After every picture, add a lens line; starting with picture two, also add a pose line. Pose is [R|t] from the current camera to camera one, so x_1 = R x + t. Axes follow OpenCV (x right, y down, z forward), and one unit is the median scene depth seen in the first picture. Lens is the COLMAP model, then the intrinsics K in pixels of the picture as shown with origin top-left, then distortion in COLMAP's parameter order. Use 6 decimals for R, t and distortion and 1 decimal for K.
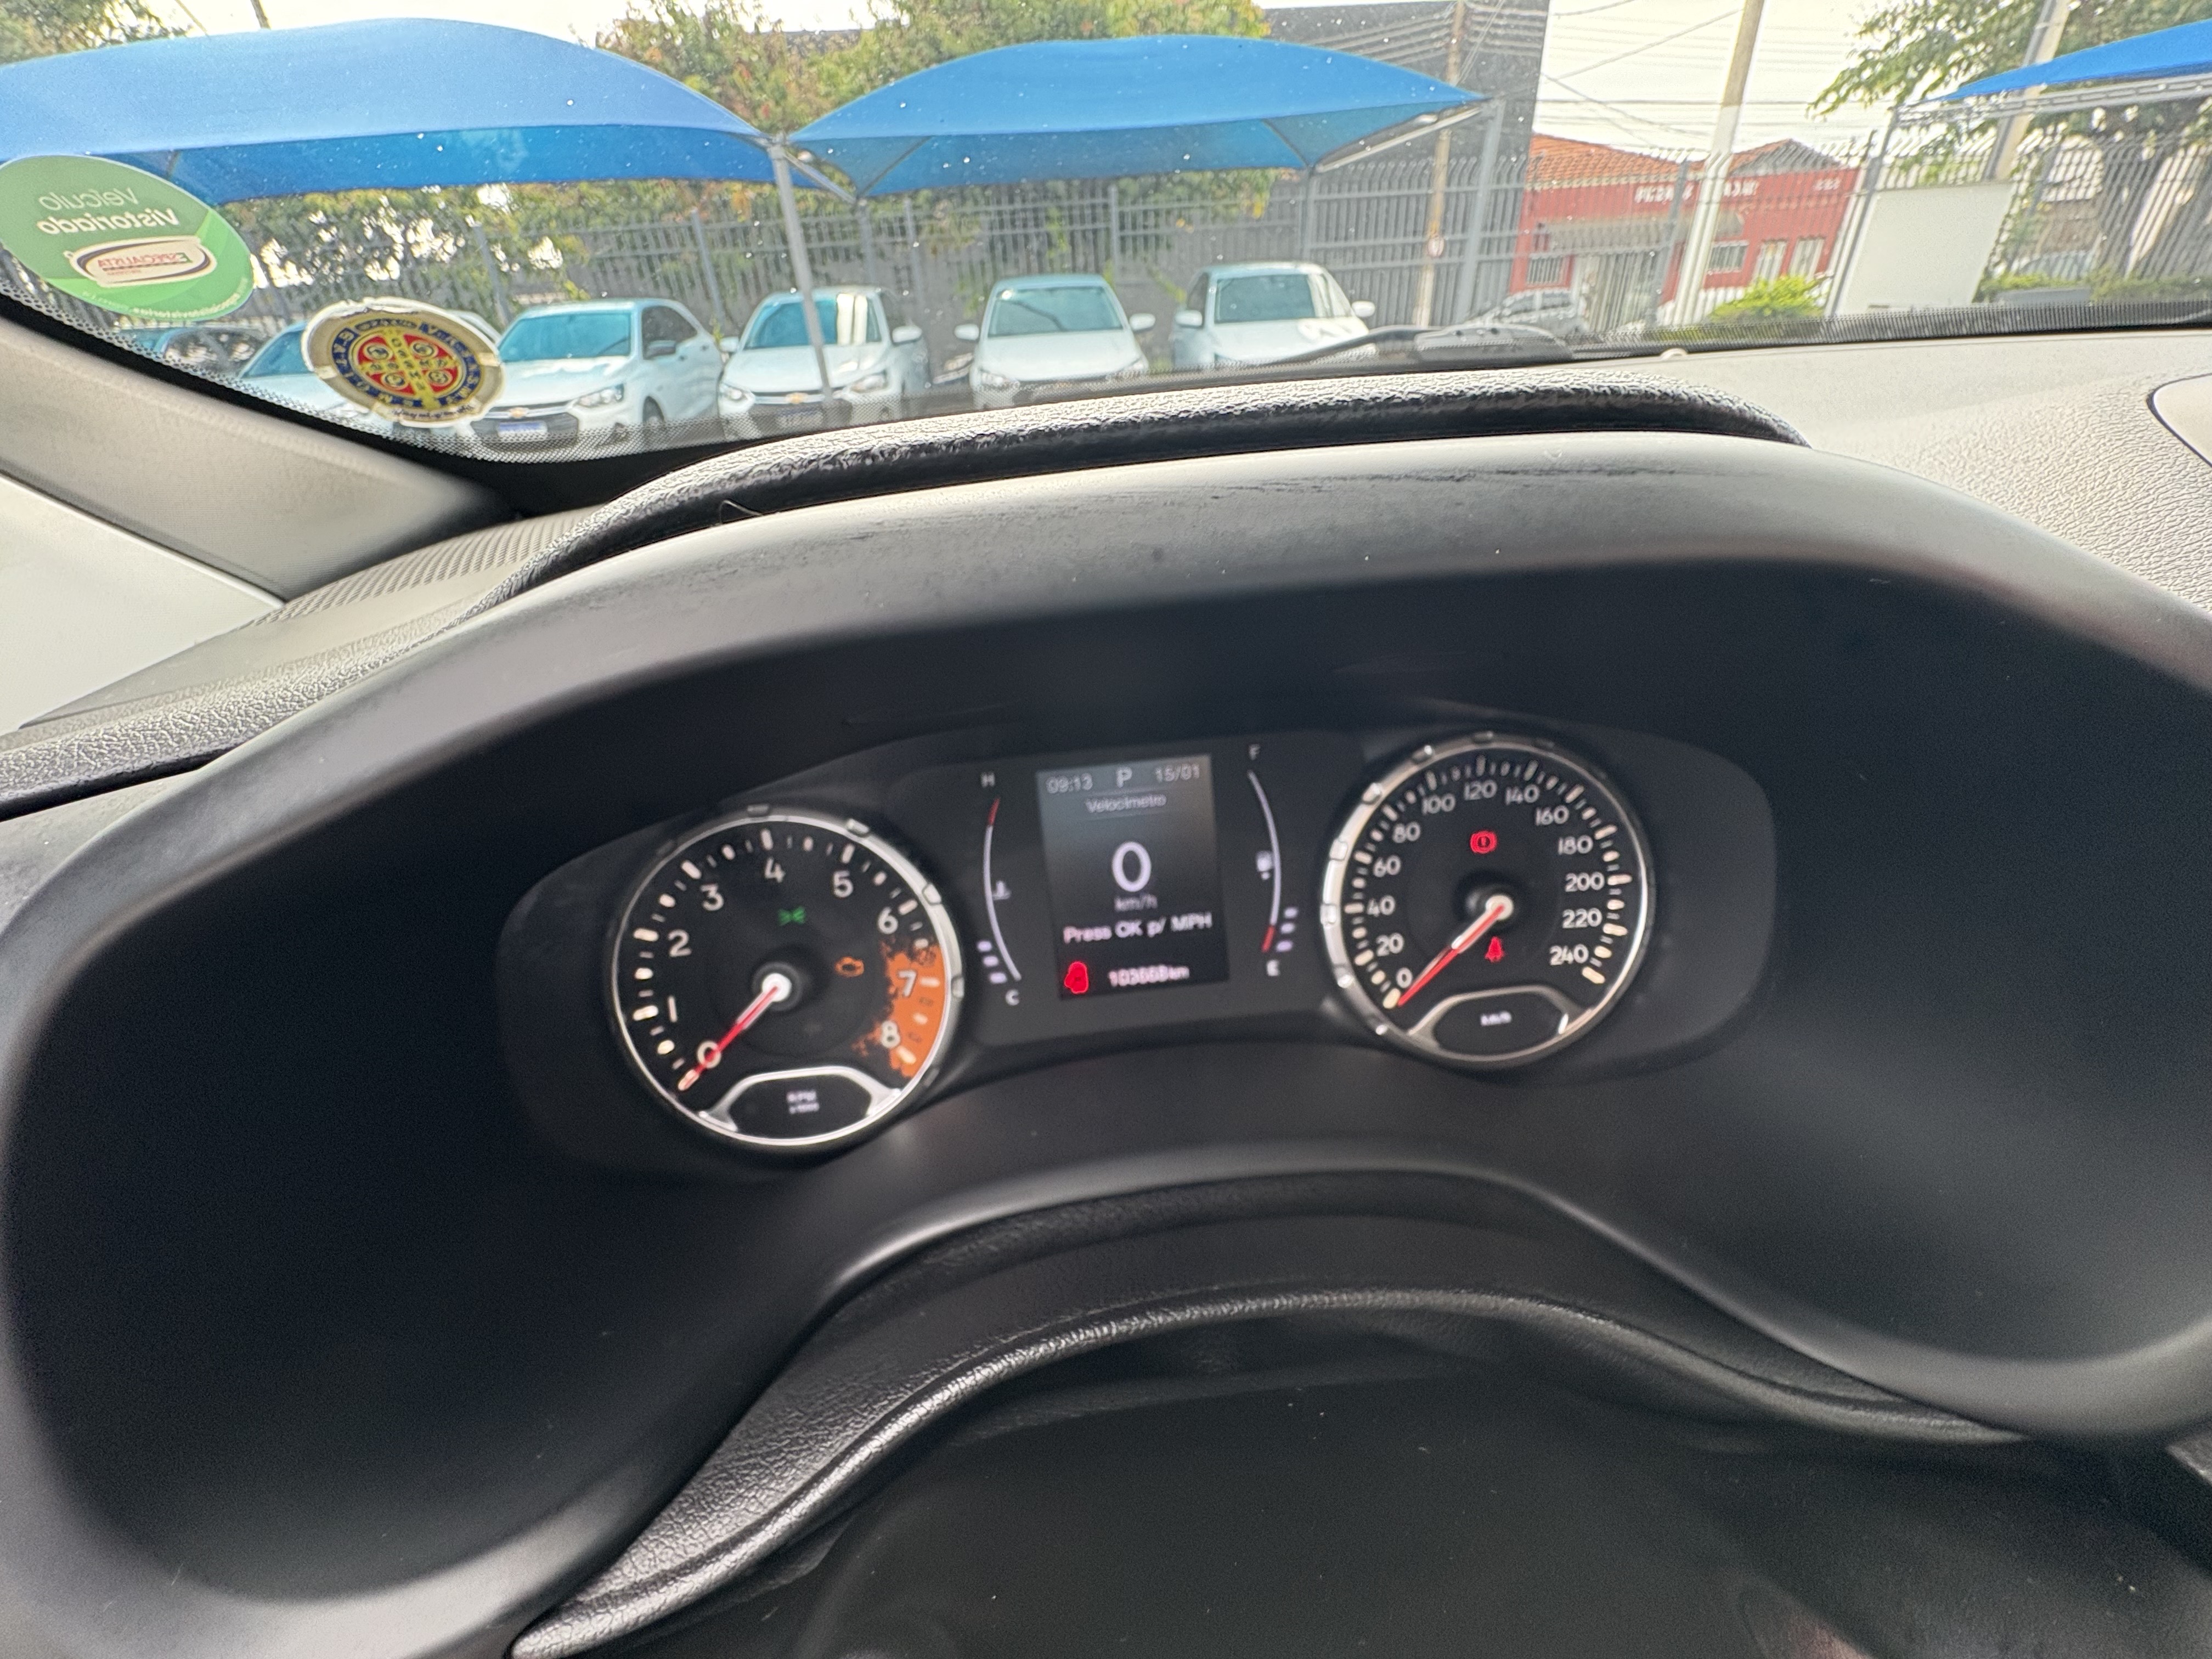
lens RADIAL K [[878.3, 0, 1104.8], [0, 878.3, 830.6], [0, 0, 1]] dist [0.003455, -0.001477]
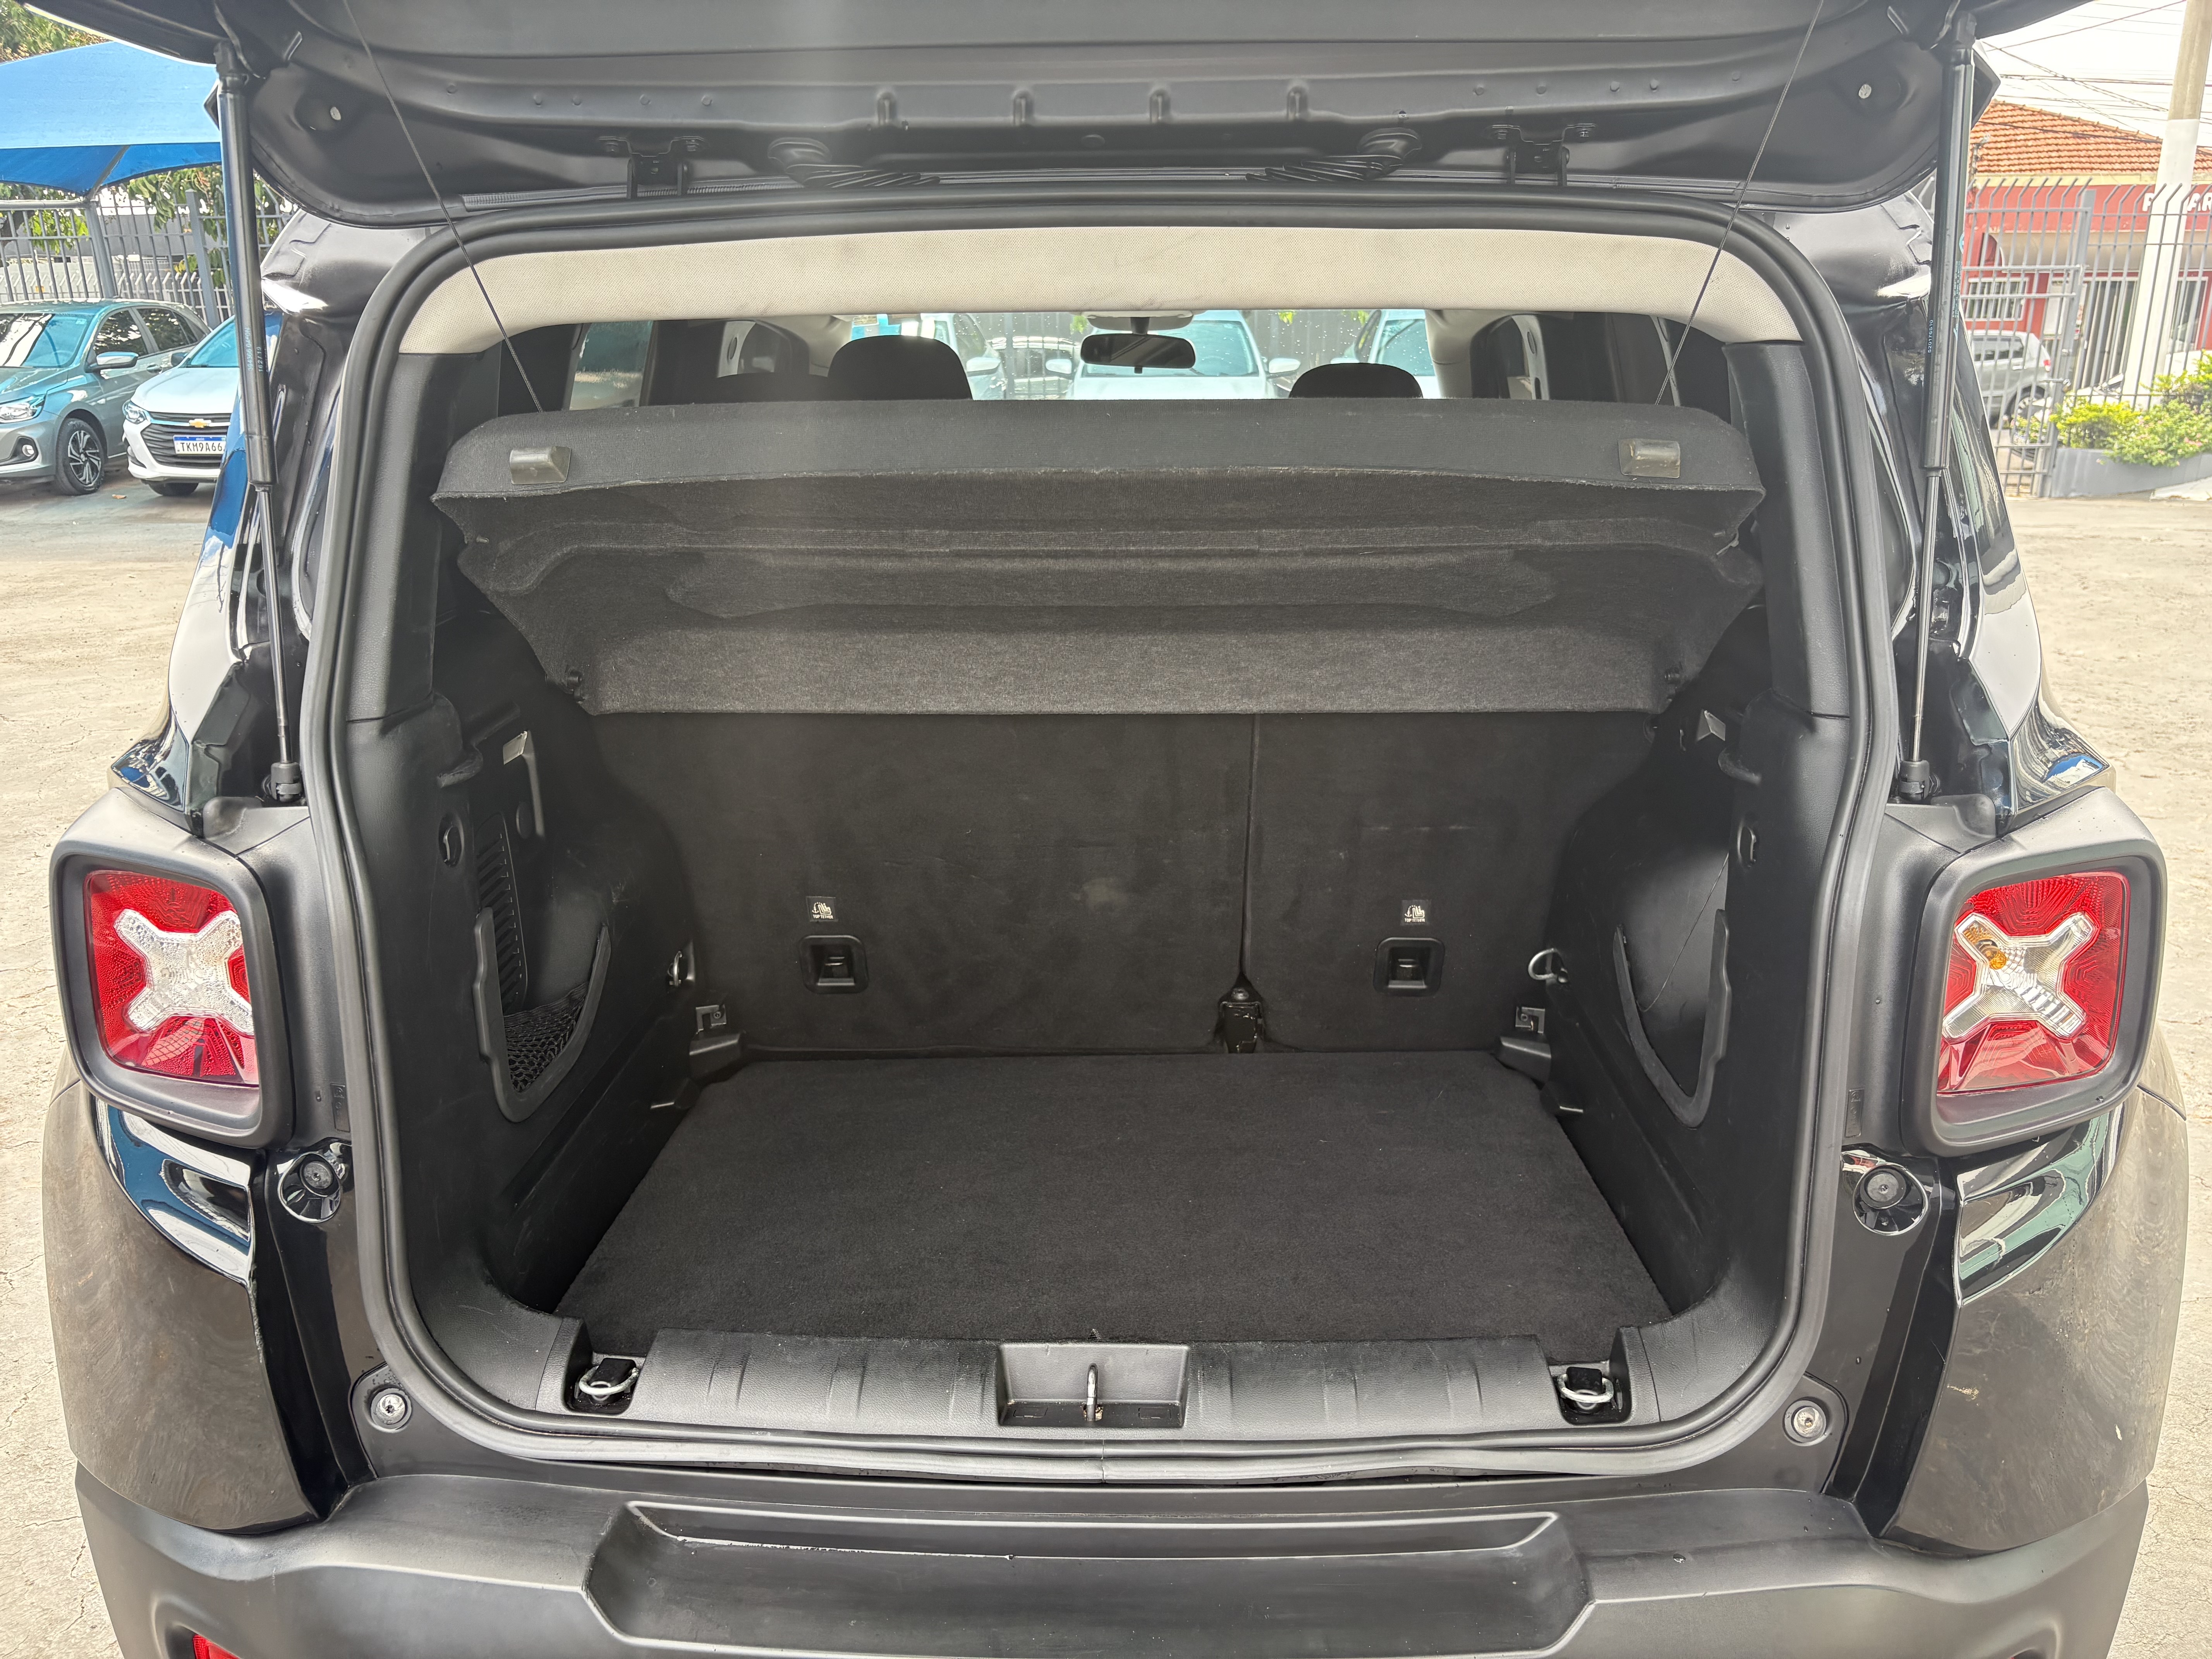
lens RADIAL K [[1690.8, 0, 1118.0], [0, 1690.8, 832.7], [0, 0, 1]] dist [0.058757, -0.072171]
pose [[0.991432, 0.082433, -0.101324, 0.061864], [-0.103211, 0.969824, -0.220882, 0.121697], [0.080059, 0.229448, 0.970023, -0.271440]]
